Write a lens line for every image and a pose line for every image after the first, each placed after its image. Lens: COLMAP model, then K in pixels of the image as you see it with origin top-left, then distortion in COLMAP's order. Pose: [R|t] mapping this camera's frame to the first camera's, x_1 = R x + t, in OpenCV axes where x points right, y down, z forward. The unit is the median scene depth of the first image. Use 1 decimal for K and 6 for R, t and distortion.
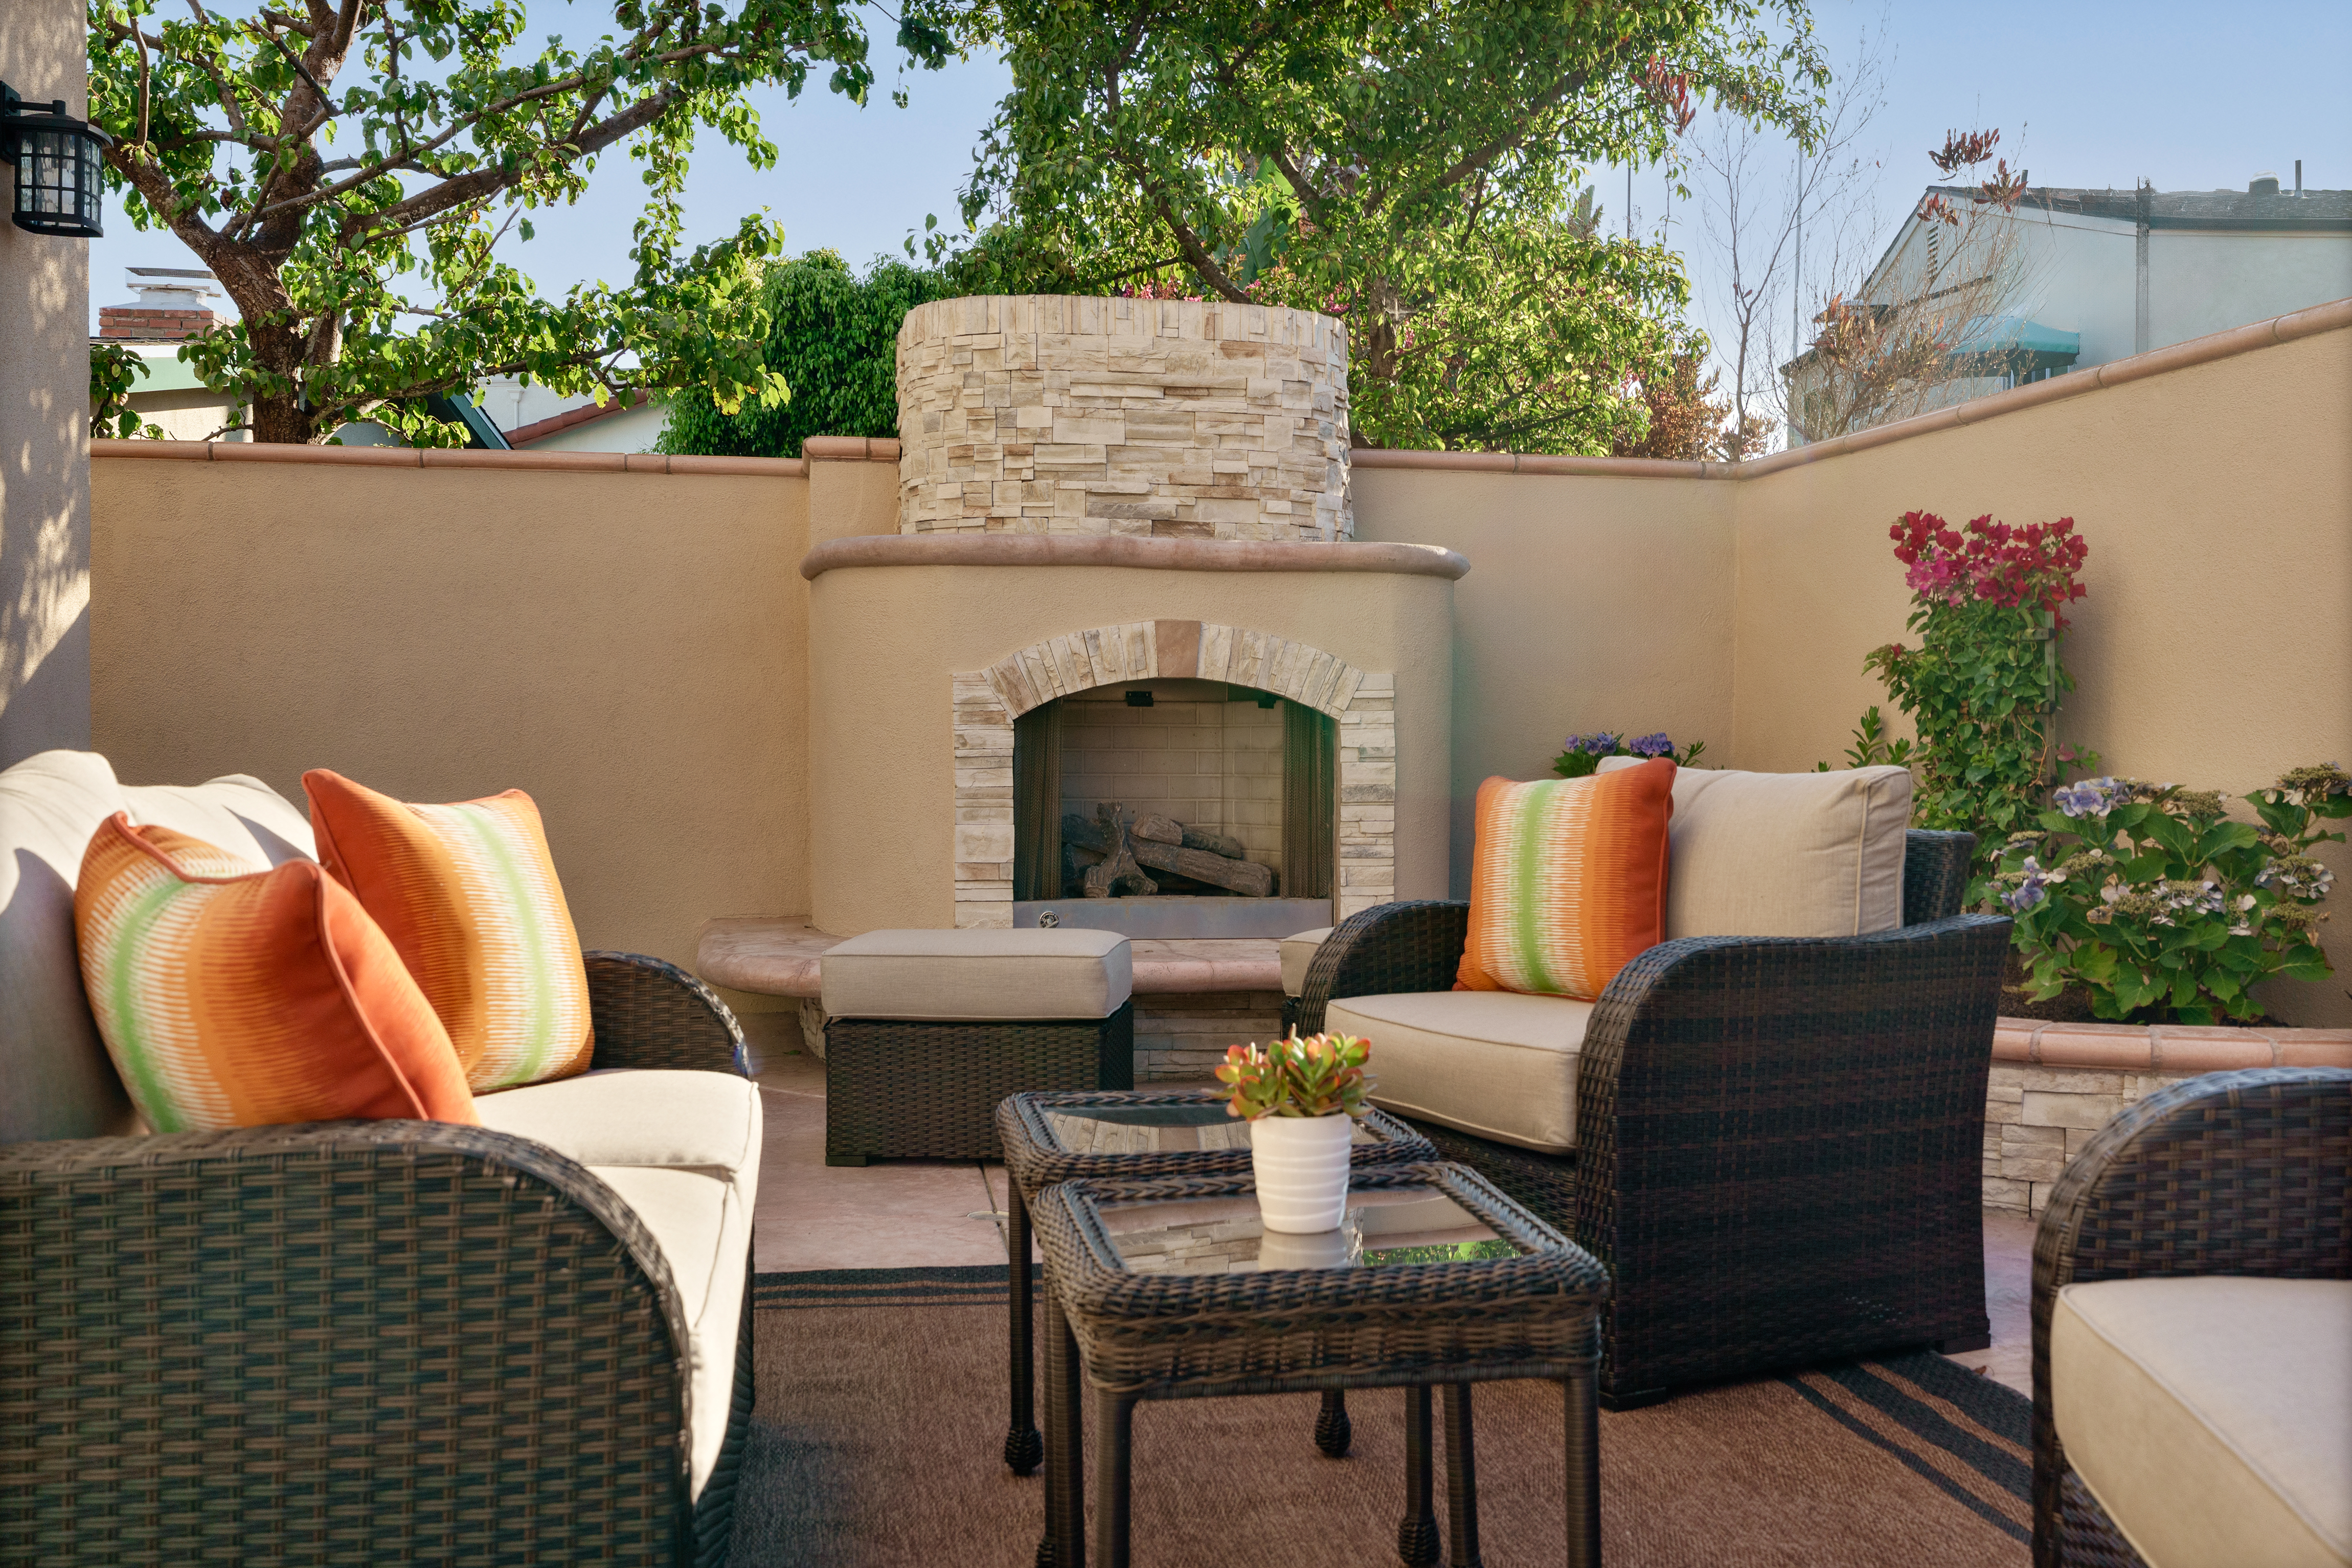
lens RADIAL K [[2272.6, 0, 1173.2], [0, 2272.6, 781.8], [0, 0, 1]] dist [0.011330, 0.000000]
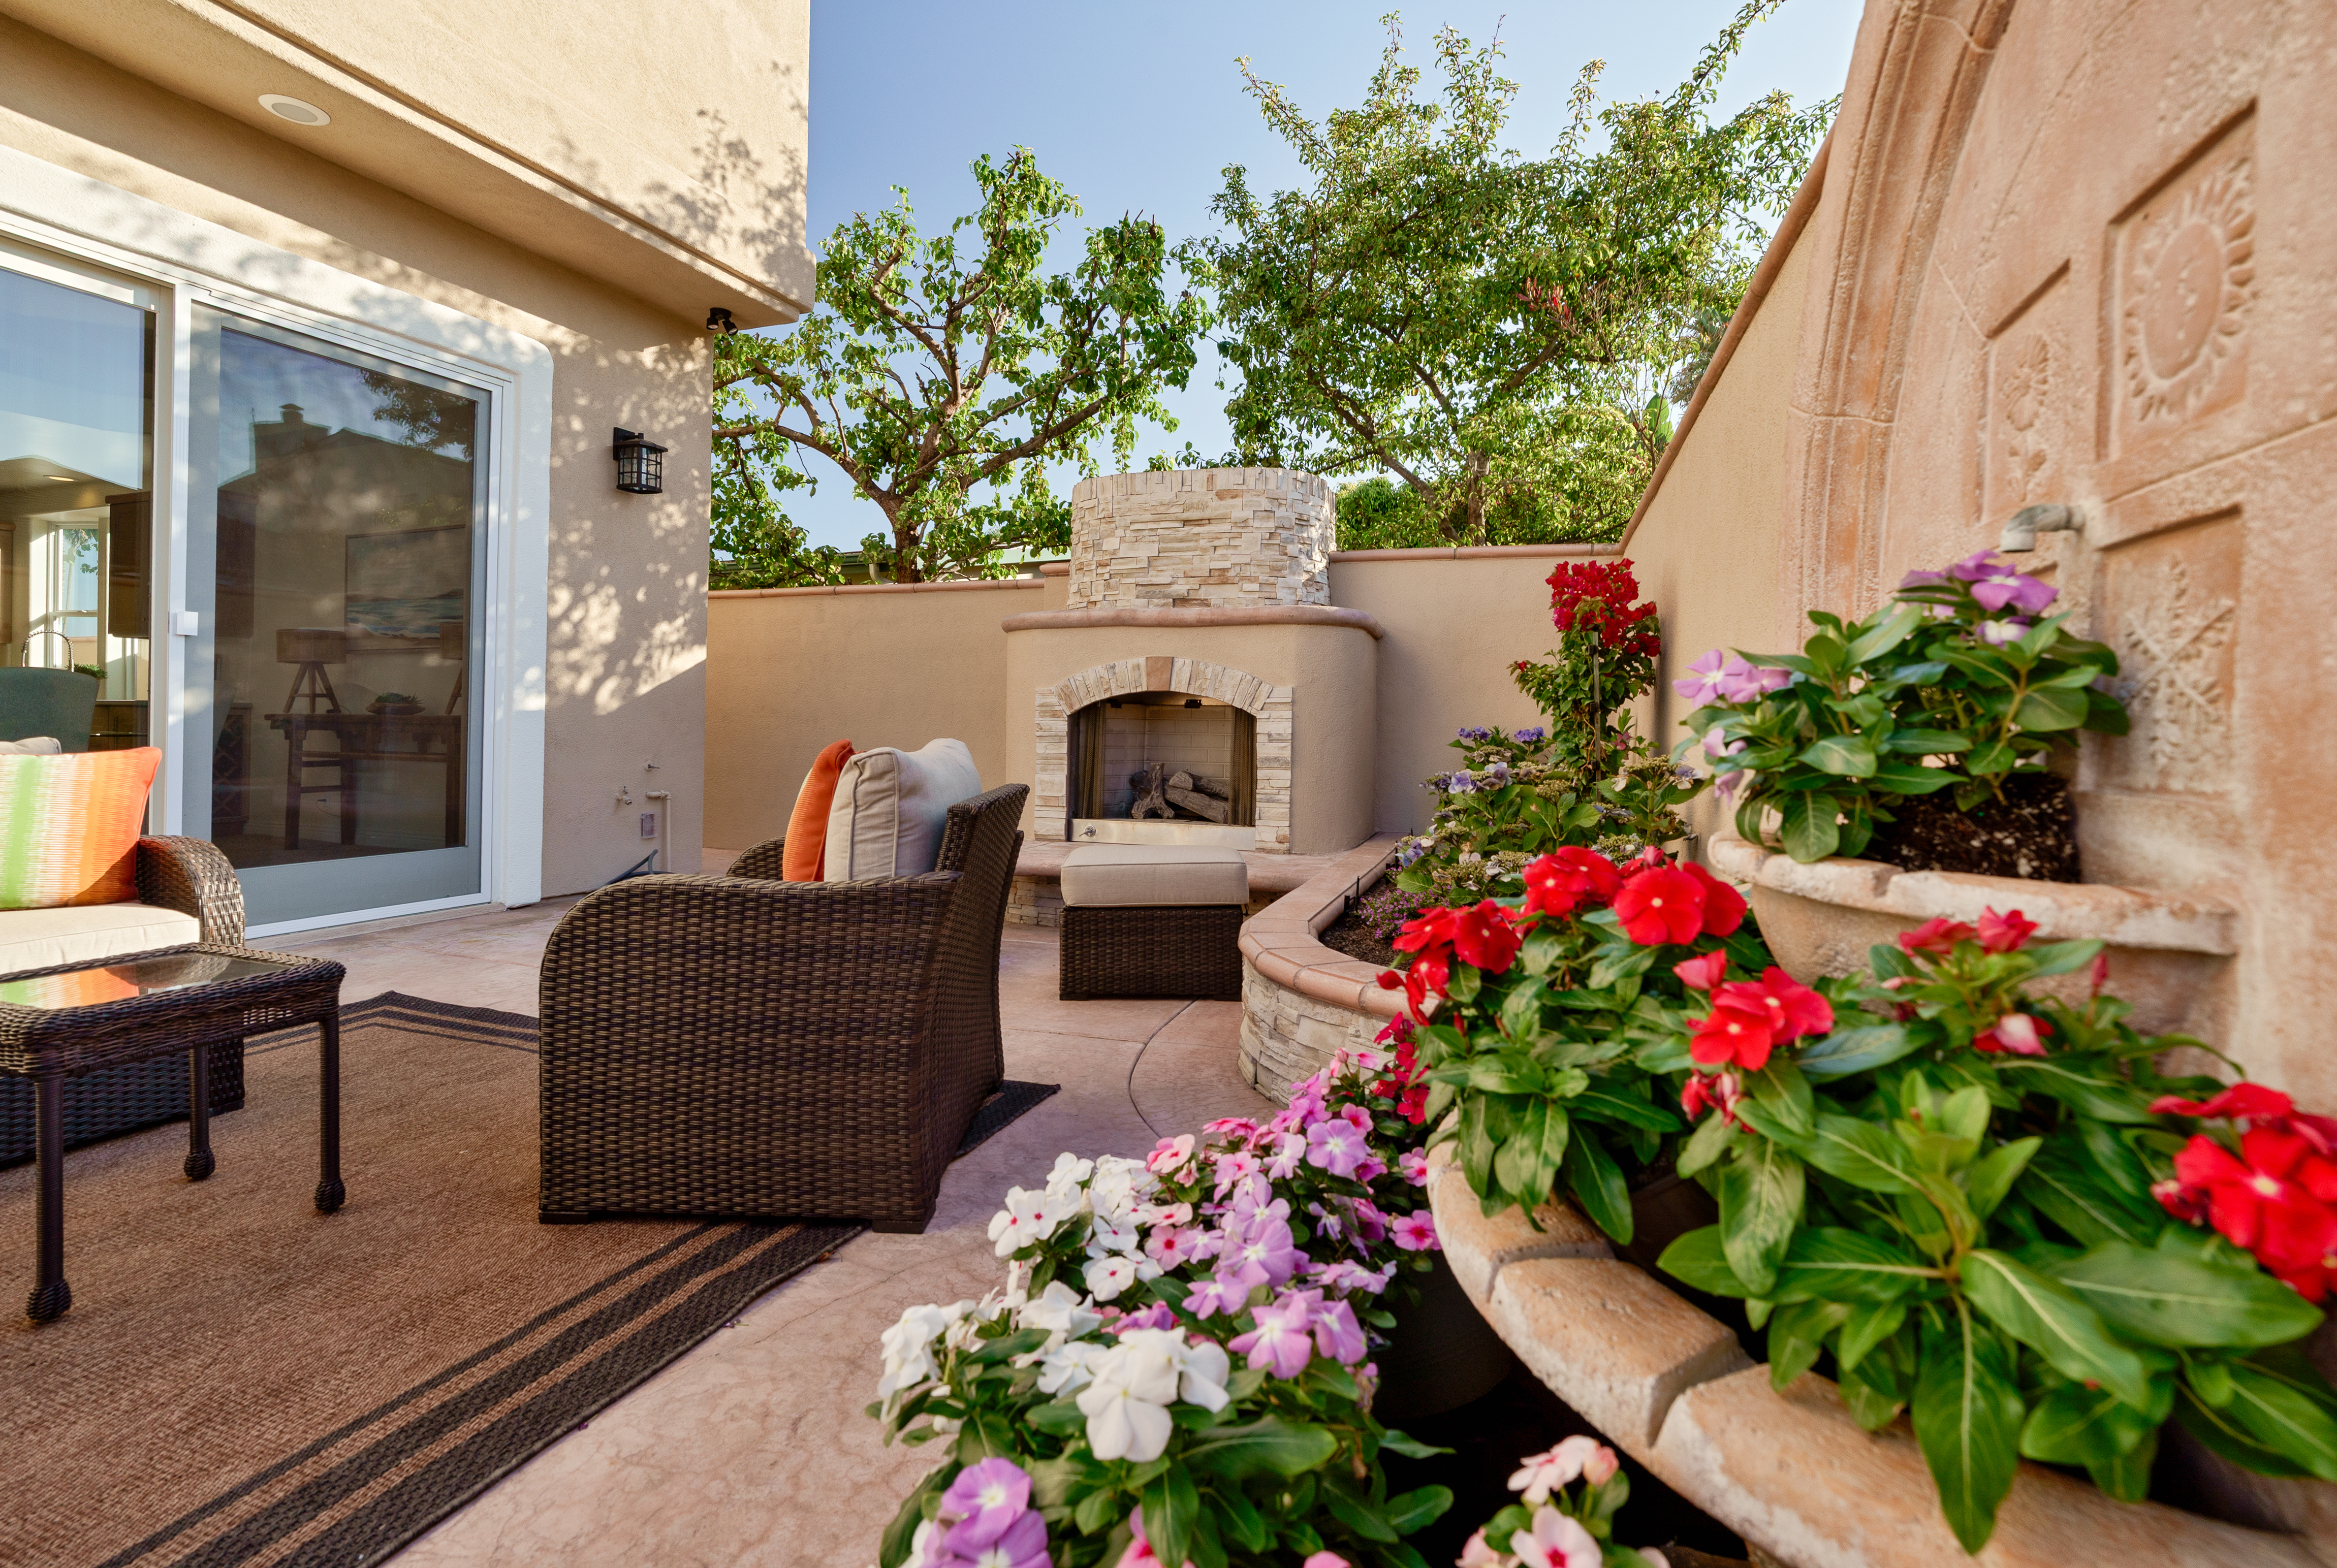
lens RADIAL K [[1072.1, 0, 1168.5], [0, 1072.1, 729.5], [0, 0, 1]] dist [-0.002721, 0.000004]
pose [[0.866912, 0.010951, -0.498341, 0.393218], [-0.020144, 0.999712, -0.013075, -0.006526], [0.498054, 0.021373, 0.866883, 0.305153]]
